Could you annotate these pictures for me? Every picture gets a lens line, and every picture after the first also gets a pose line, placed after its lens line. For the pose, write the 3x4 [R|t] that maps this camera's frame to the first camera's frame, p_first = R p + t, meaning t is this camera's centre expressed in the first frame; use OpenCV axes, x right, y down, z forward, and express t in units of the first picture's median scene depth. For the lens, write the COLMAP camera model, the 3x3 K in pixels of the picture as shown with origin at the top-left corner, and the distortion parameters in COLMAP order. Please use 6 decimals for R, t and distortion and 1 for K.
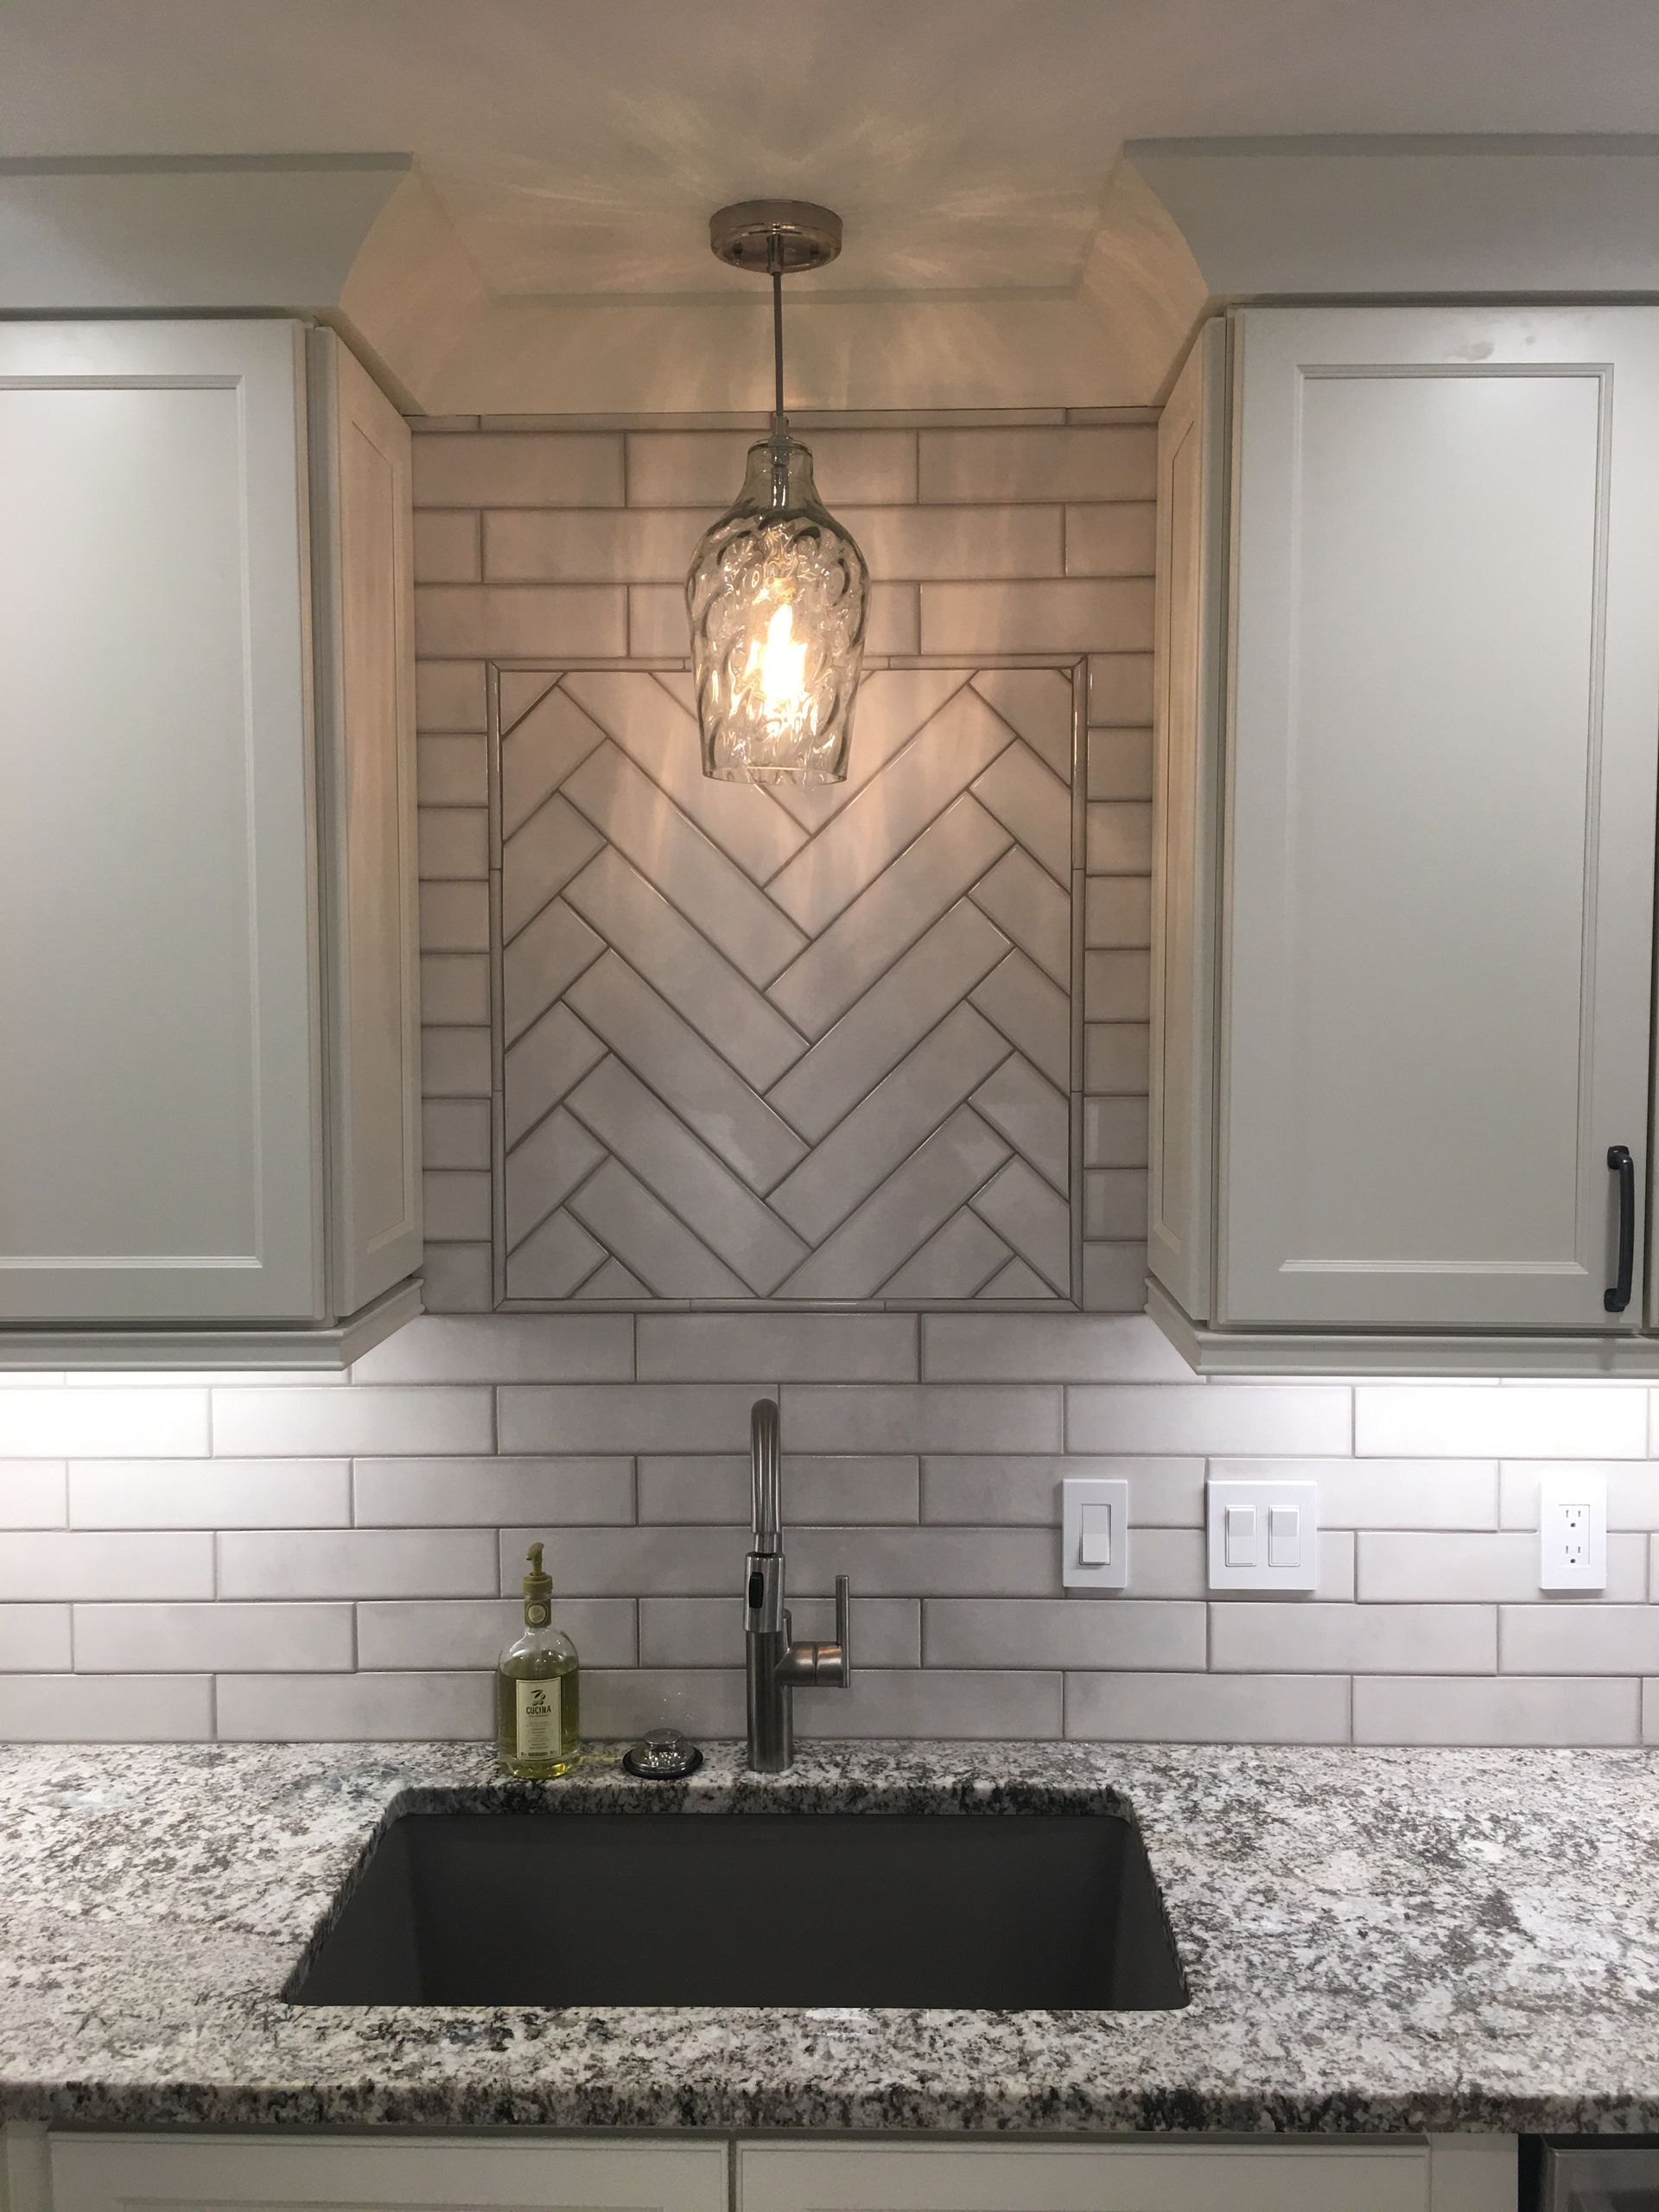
lens RADIAL K [[1888.3, 0, 820.9], [0, 1888.3, 1097.8], [0, 0, 1]] dist [0.089748, -0.145769]
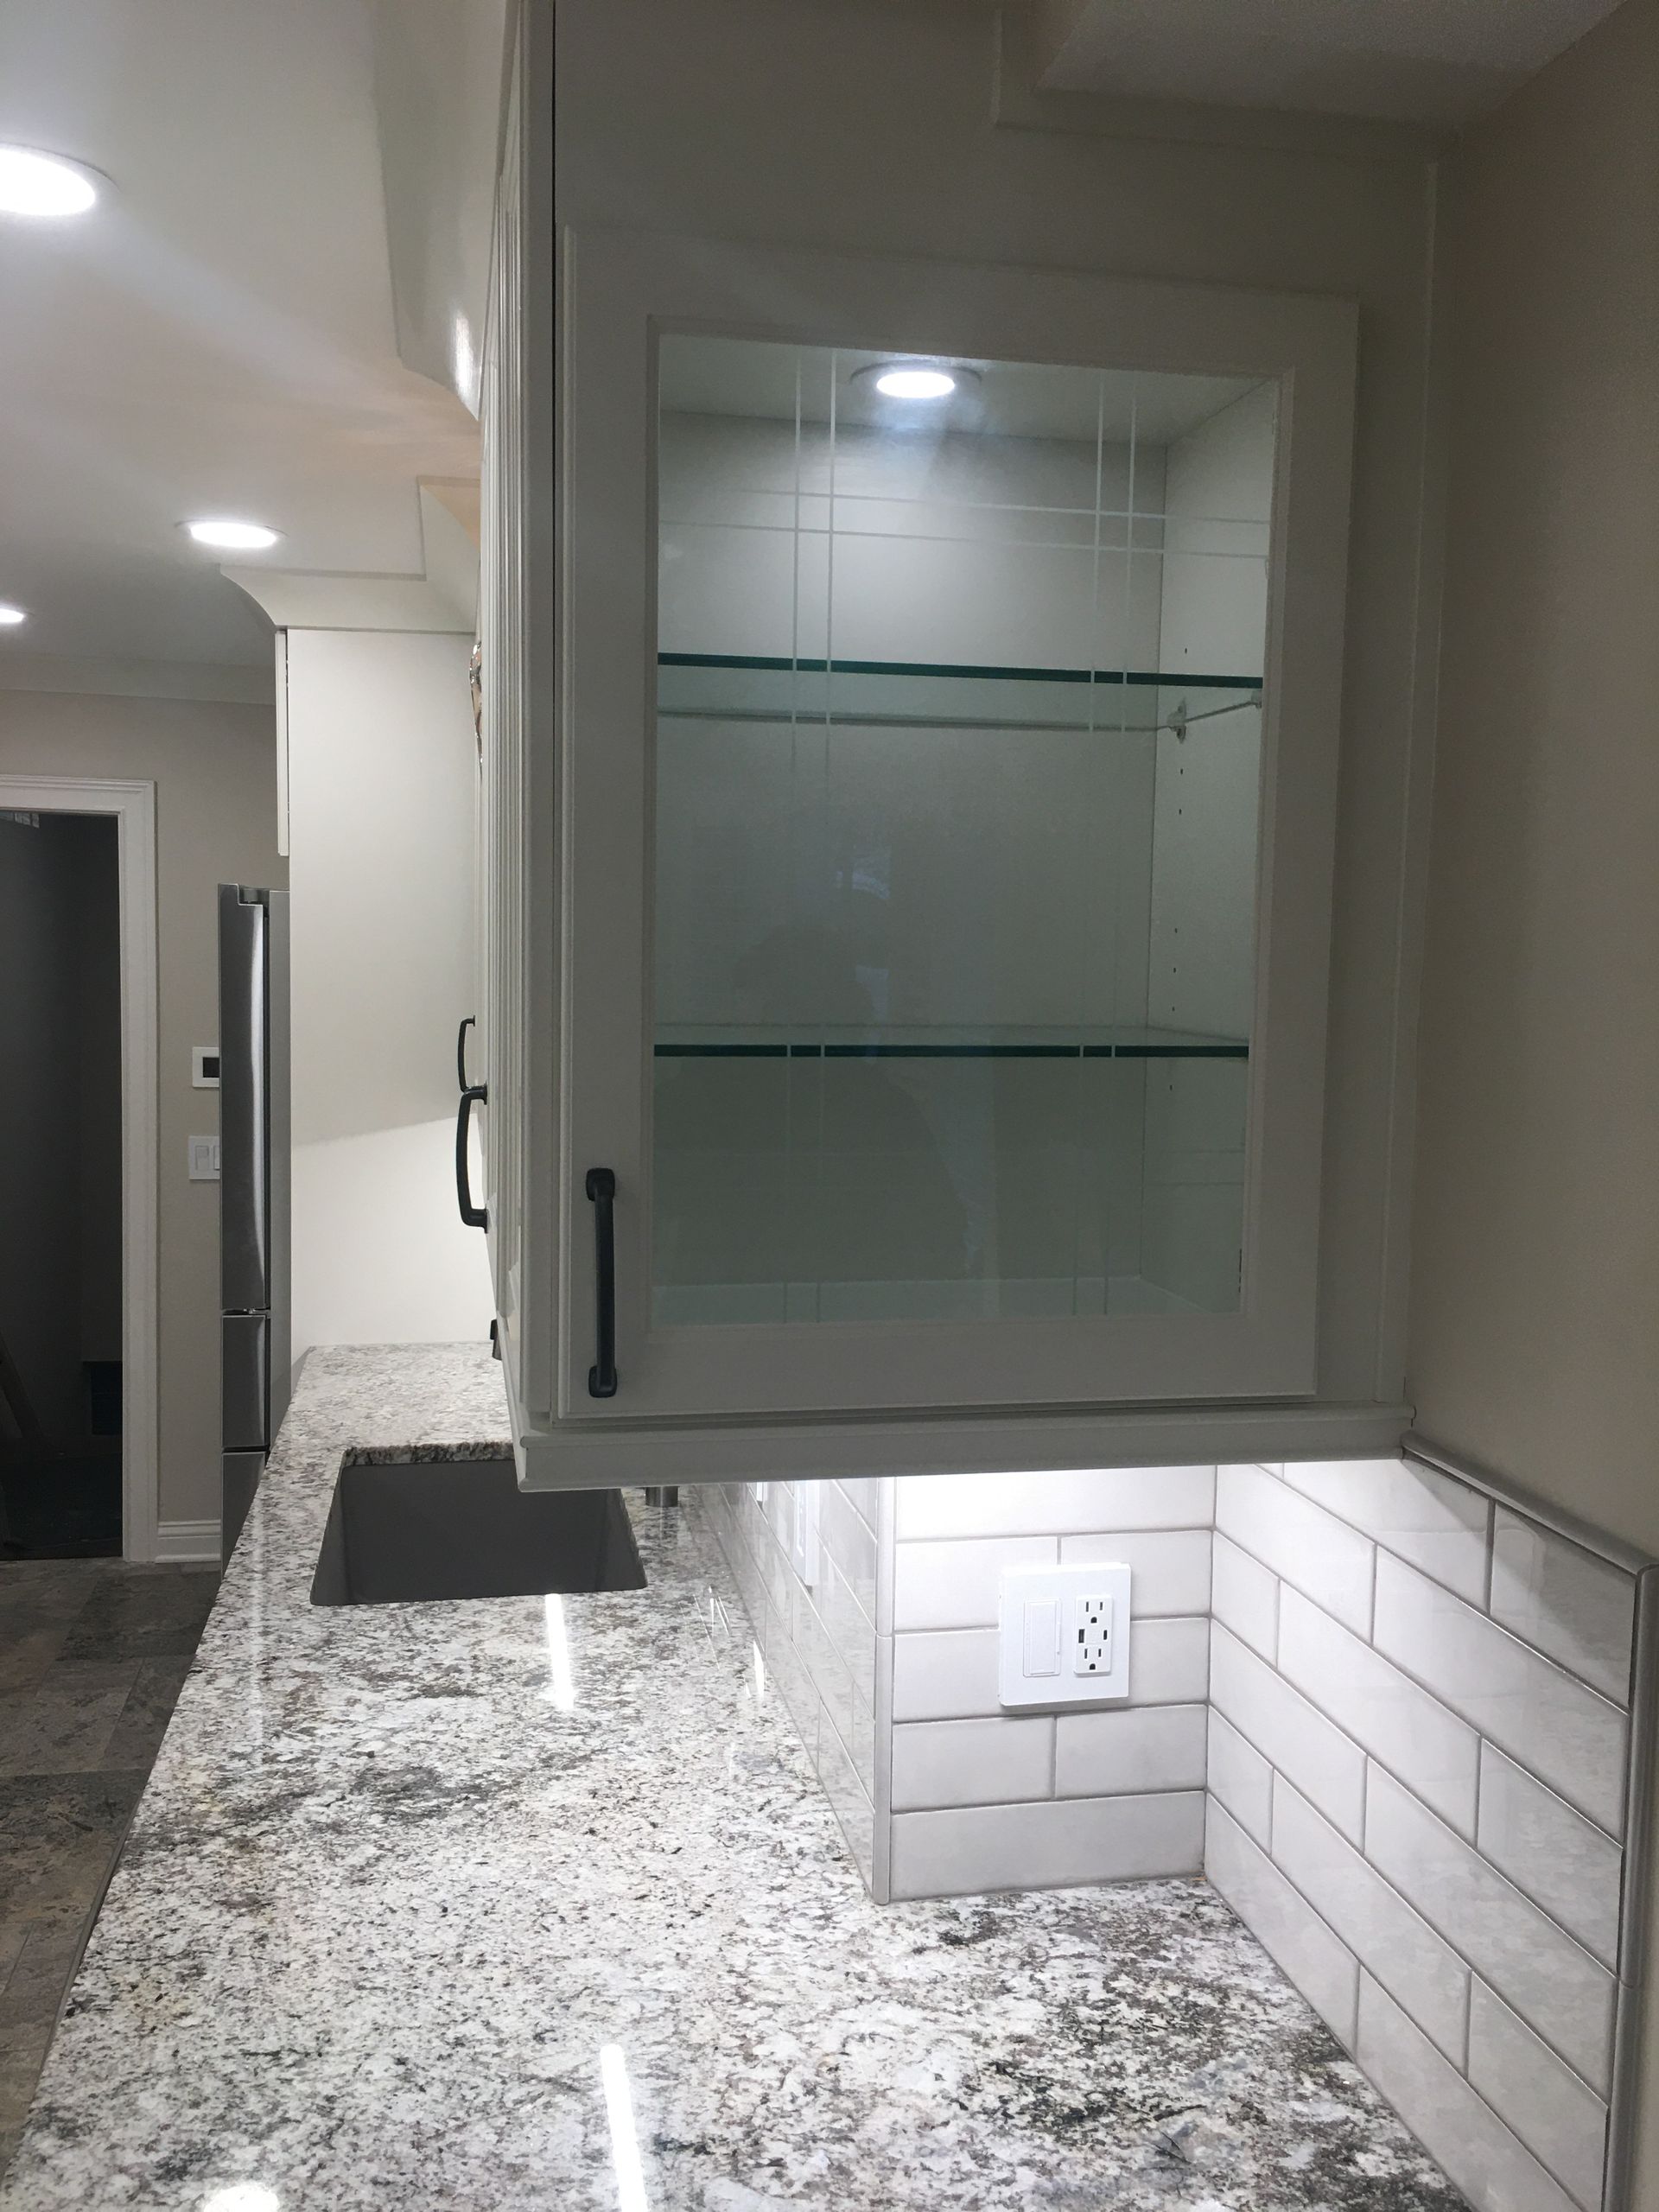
lens RADIAL K [[1888.3, 0, 820.9], [0, 1888.3, 1097.8], [0, 0, 1]] dist [0.089748, -0.145769]
pose [[0.209042, 0.084863, -0.974217, 1.404396], [-0.079763, 0.994388, 0.069505, -0.050819], [0.974648, 0.063177, 0.214638, 0.854073]]
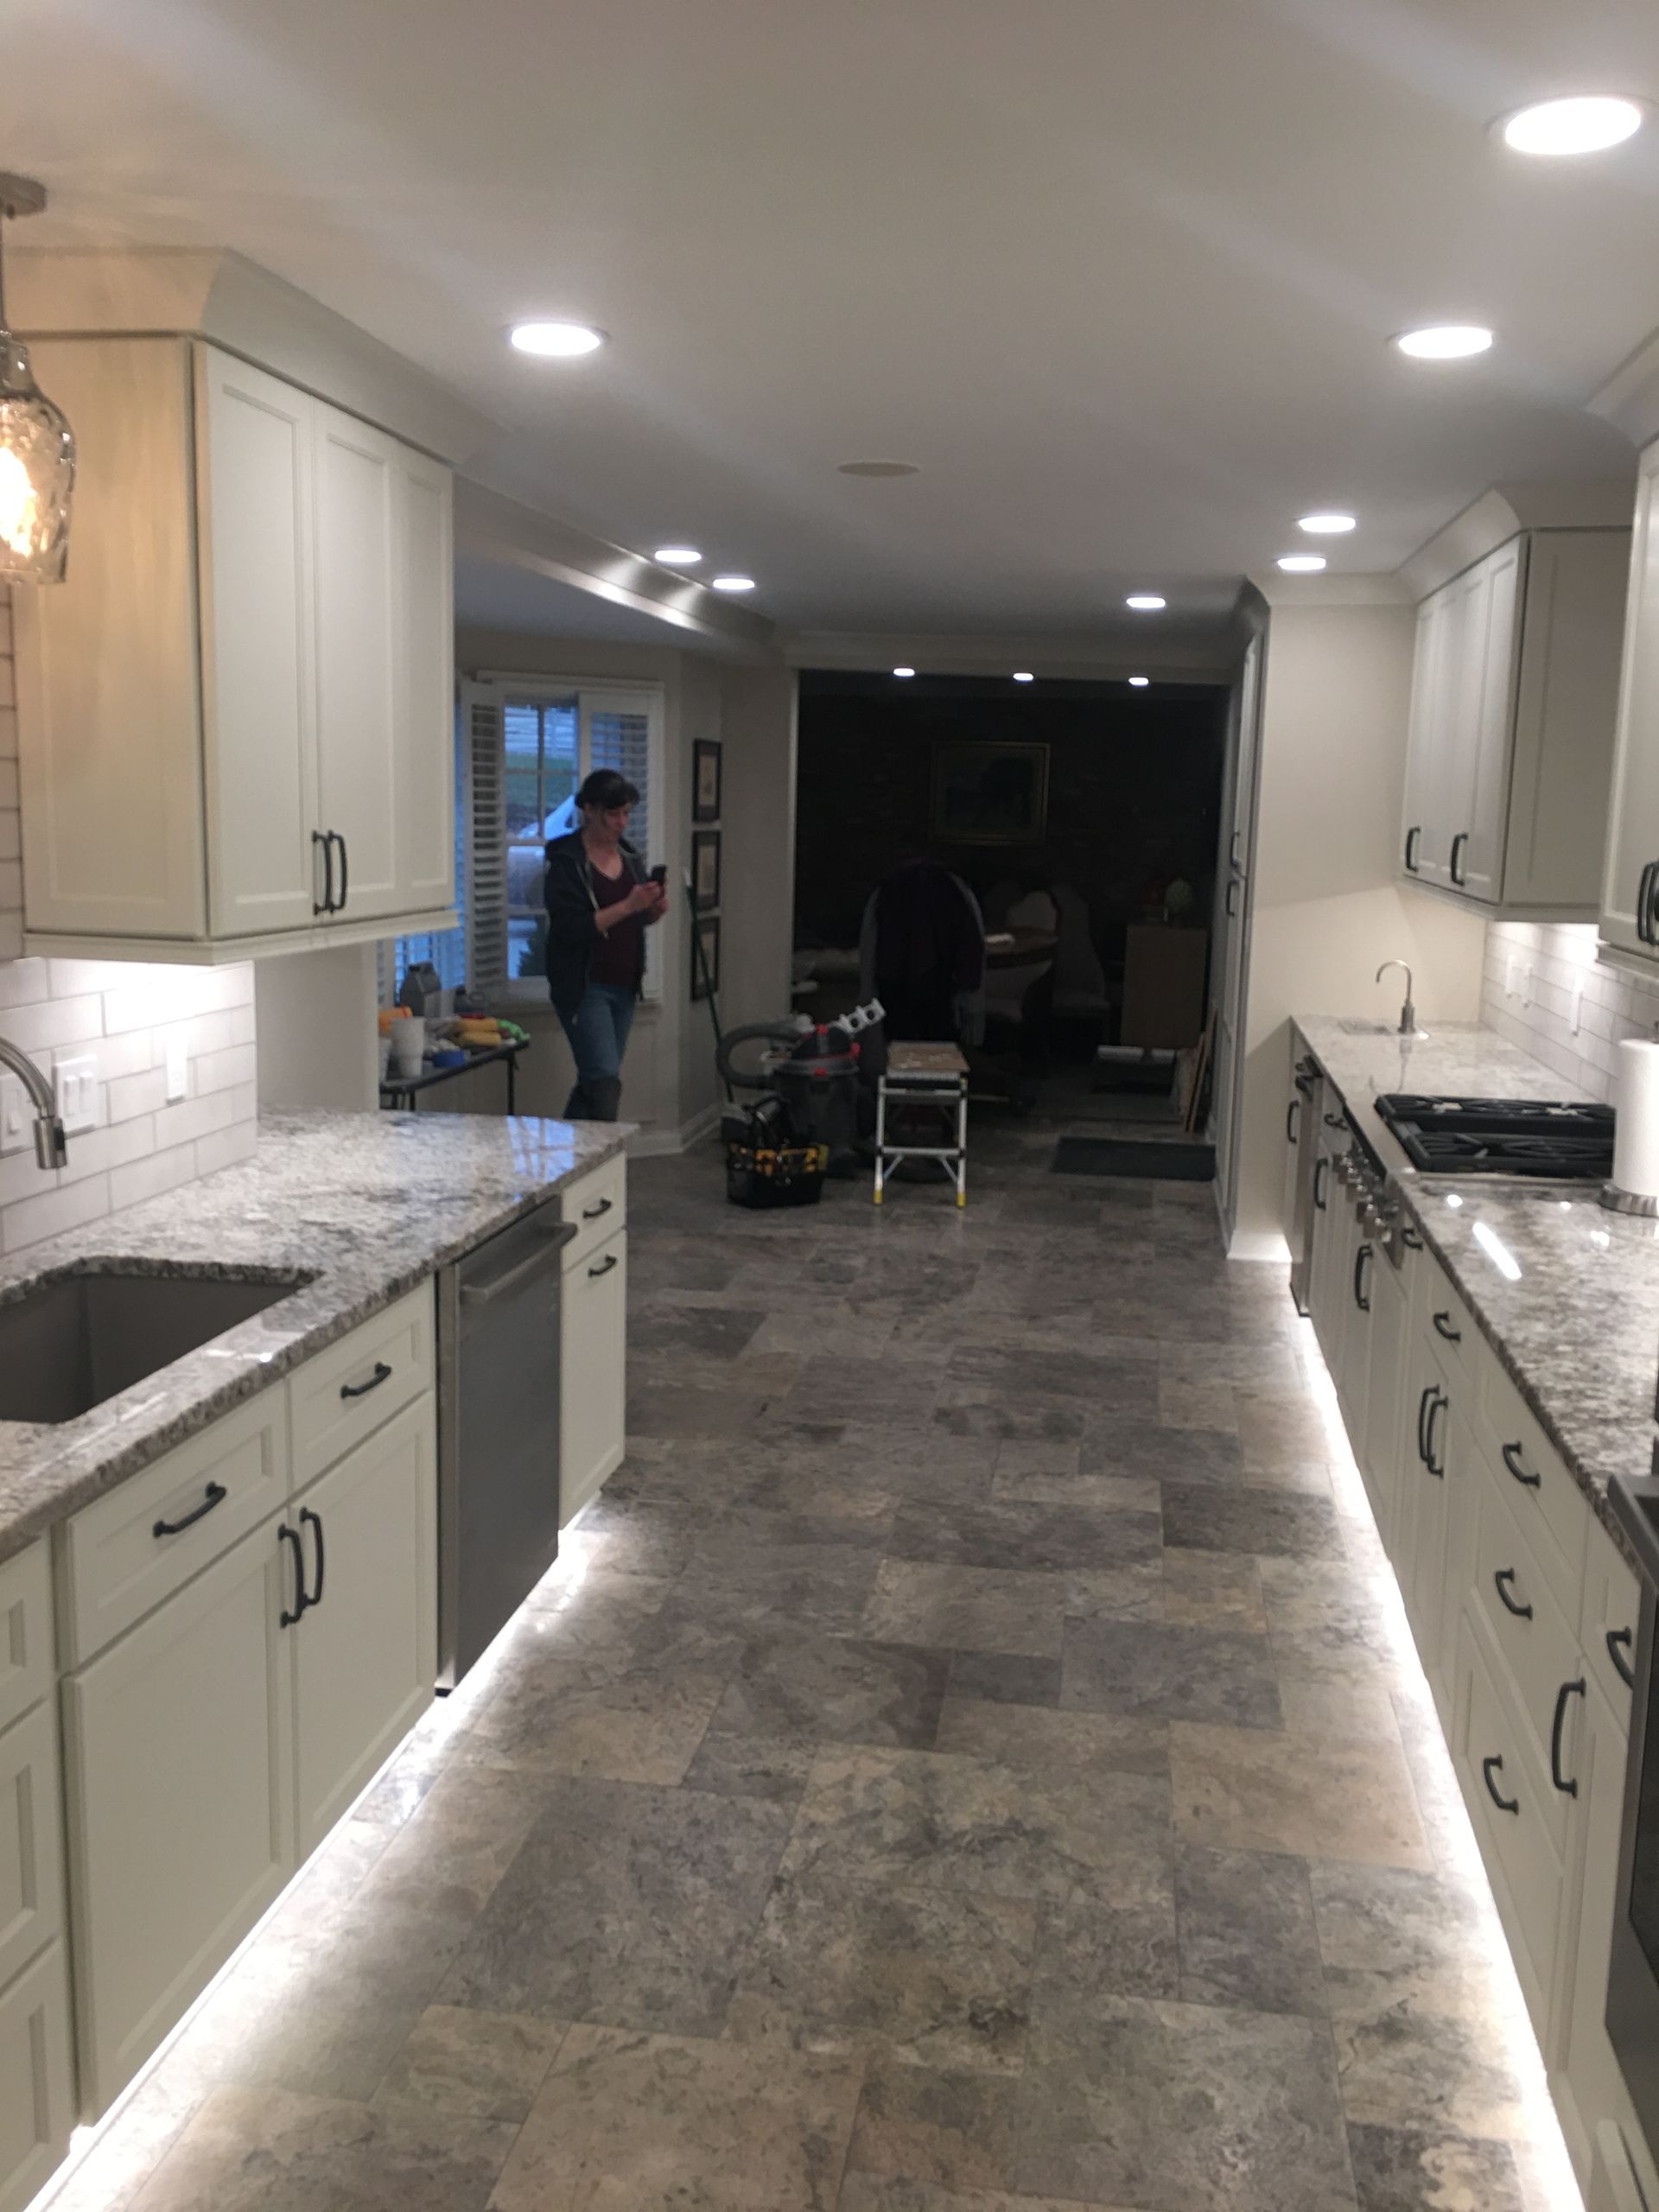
lens RADIAL K [[1888.2, 0, 828.0], [0, 1888.2, 1090.7], [0, 0, 1]] dist [0.096555, -0.129578]
pose [[0.145027, -0.145622, 0.978653, -1.318530], [0.039706, 0.989170, 0.141303, 0.031946], [-0.988631, 0.018365, 0.149238, 0.165871]]
